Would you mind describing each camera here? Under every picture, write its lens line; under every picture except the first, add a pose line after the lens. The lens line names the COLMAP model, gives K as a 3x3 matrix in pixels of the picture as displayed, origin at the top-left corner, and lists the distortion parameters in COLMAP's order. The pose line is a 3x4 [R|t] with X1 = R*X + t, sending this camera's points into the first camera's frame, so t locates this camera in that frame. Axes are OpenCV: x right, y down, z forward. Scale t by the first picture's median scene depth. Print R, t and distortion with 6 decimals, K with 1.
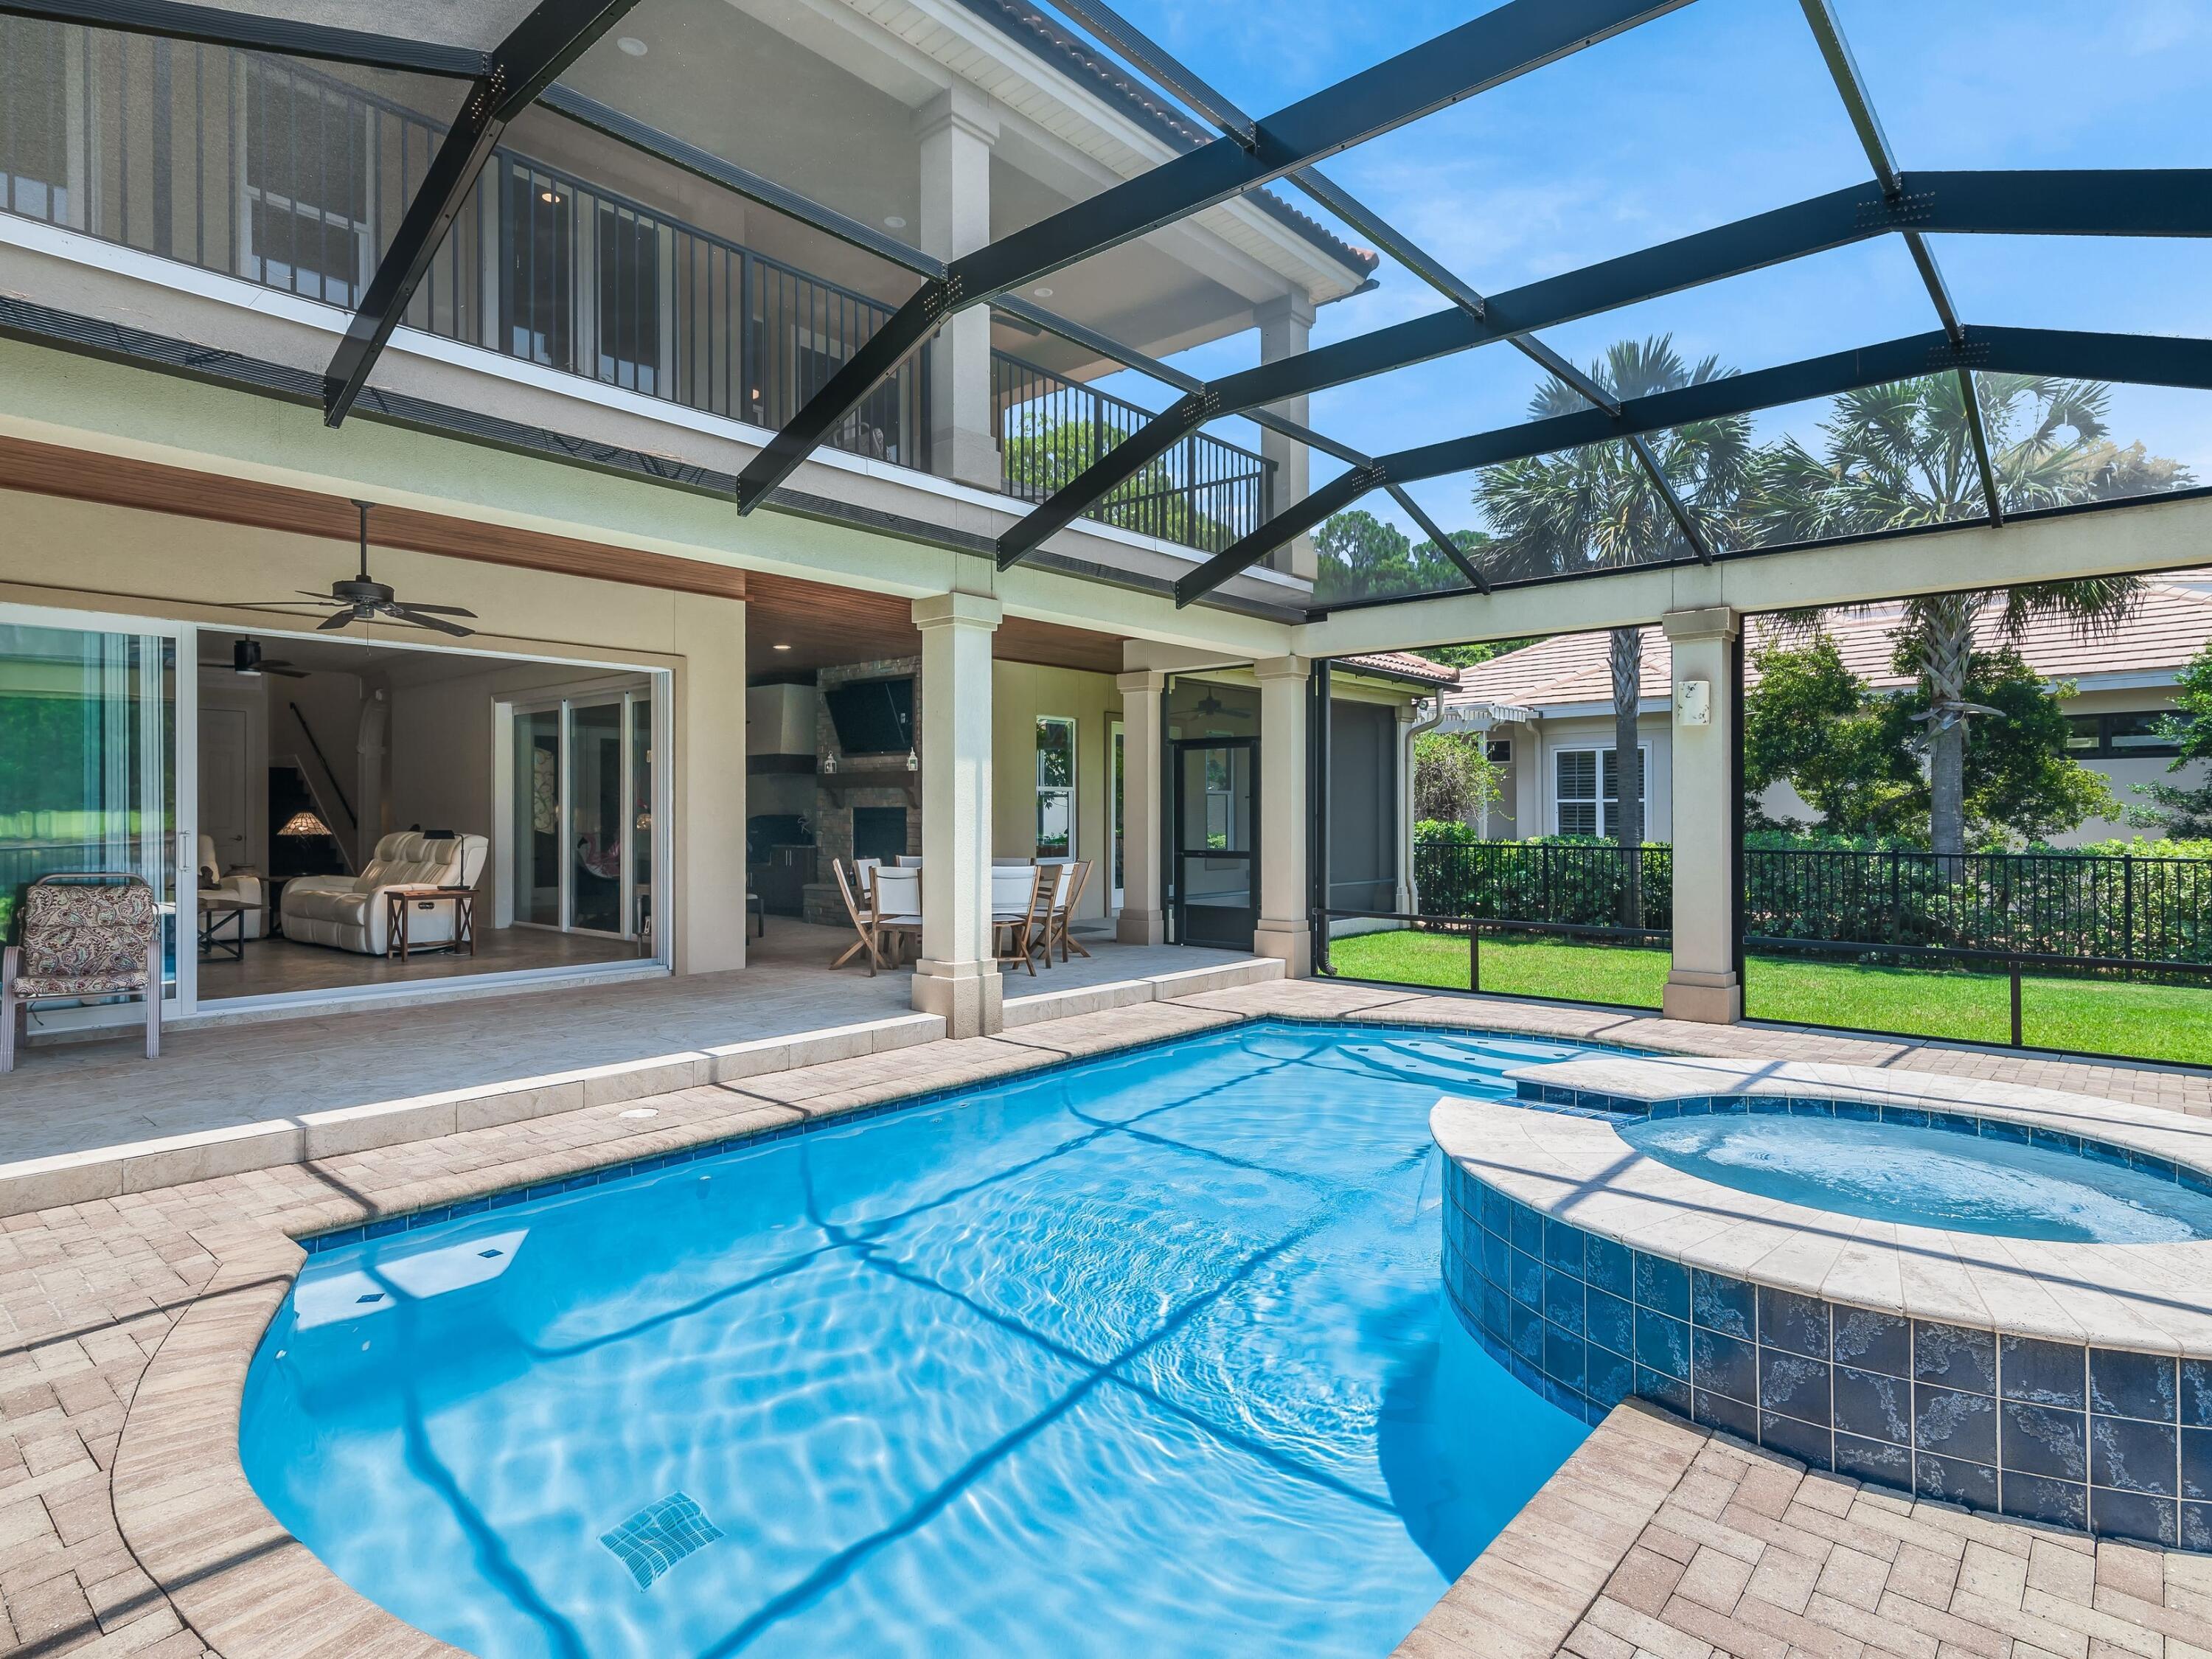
lens RADIAL K [[1199.5, 0, 1082.3], [0, 1199.5, 827.1], [0, 0, 1]] dist [0.008634, -0.000075]
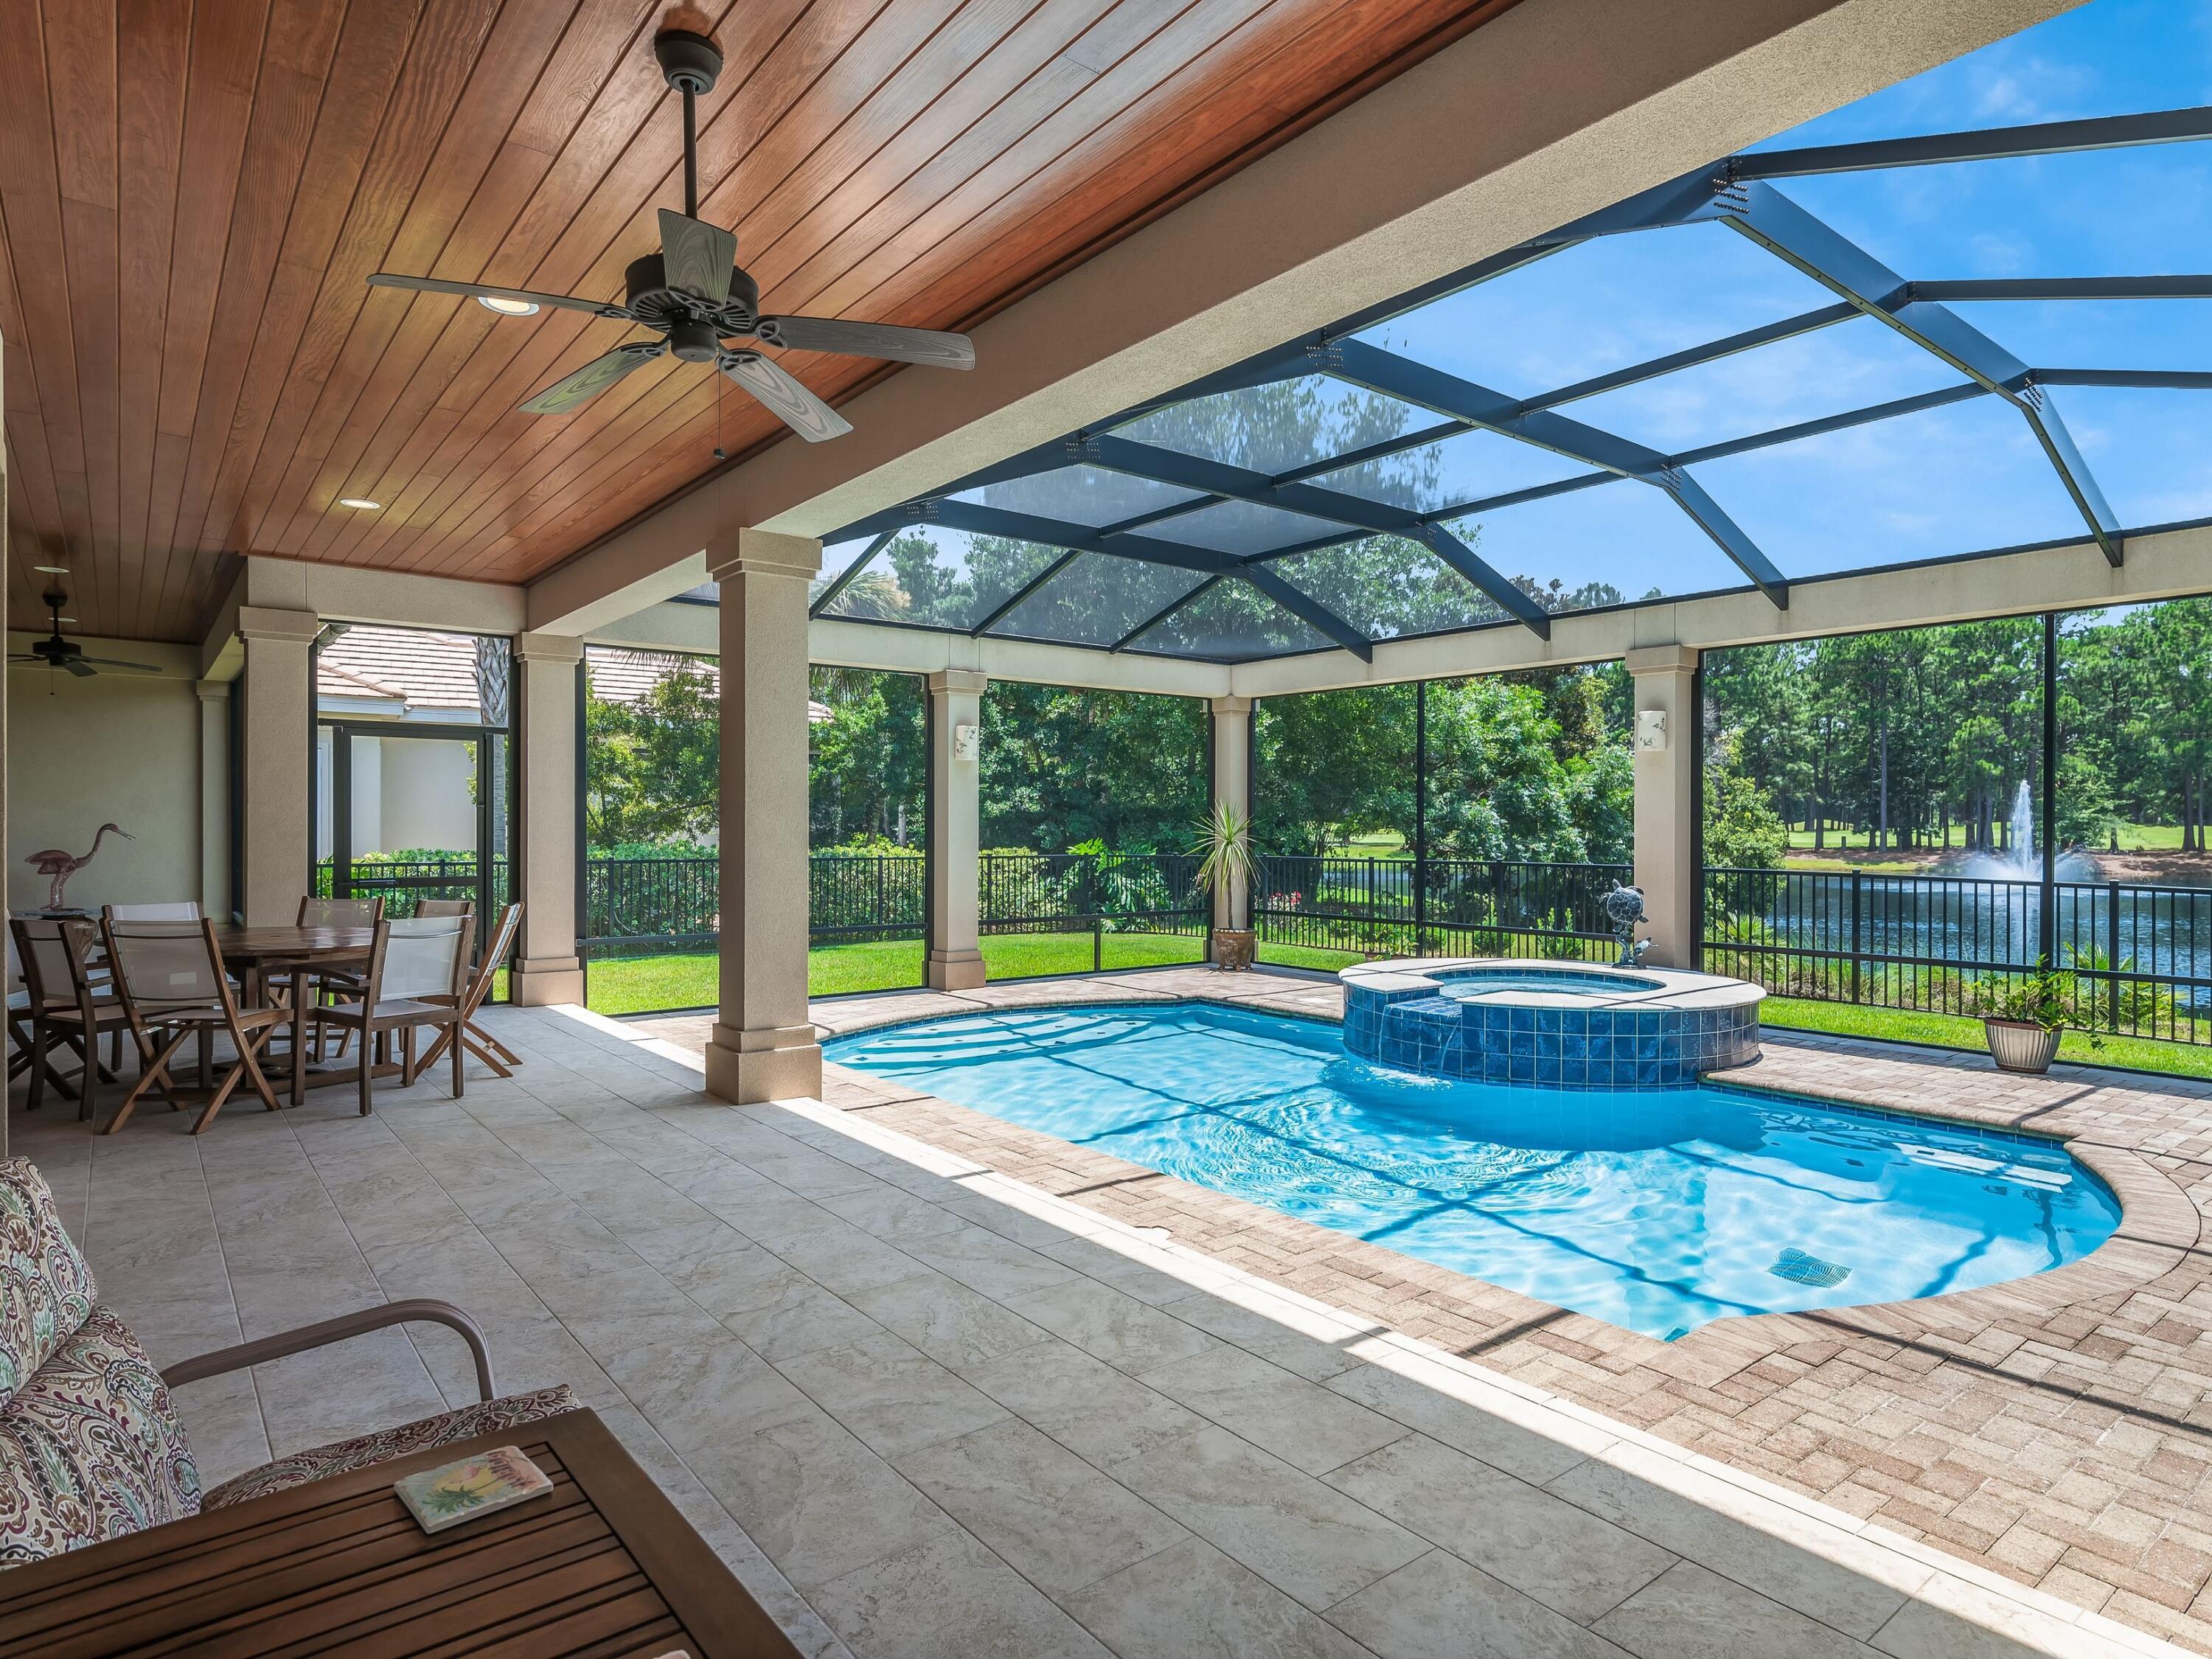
lens RADIAL K [[1236.0, 0, 1114.7], [0, 1236.0, 823.5], [0, 0, 1]] dist [0.028653, 0.000141]
pose [[0.165380, 0.004997, 0.986217, -0.611559], [0.000688, 0.999986, -0.005182, -0.009315], [-0.986230, 0.001535, 0.165374, 0.474371]]
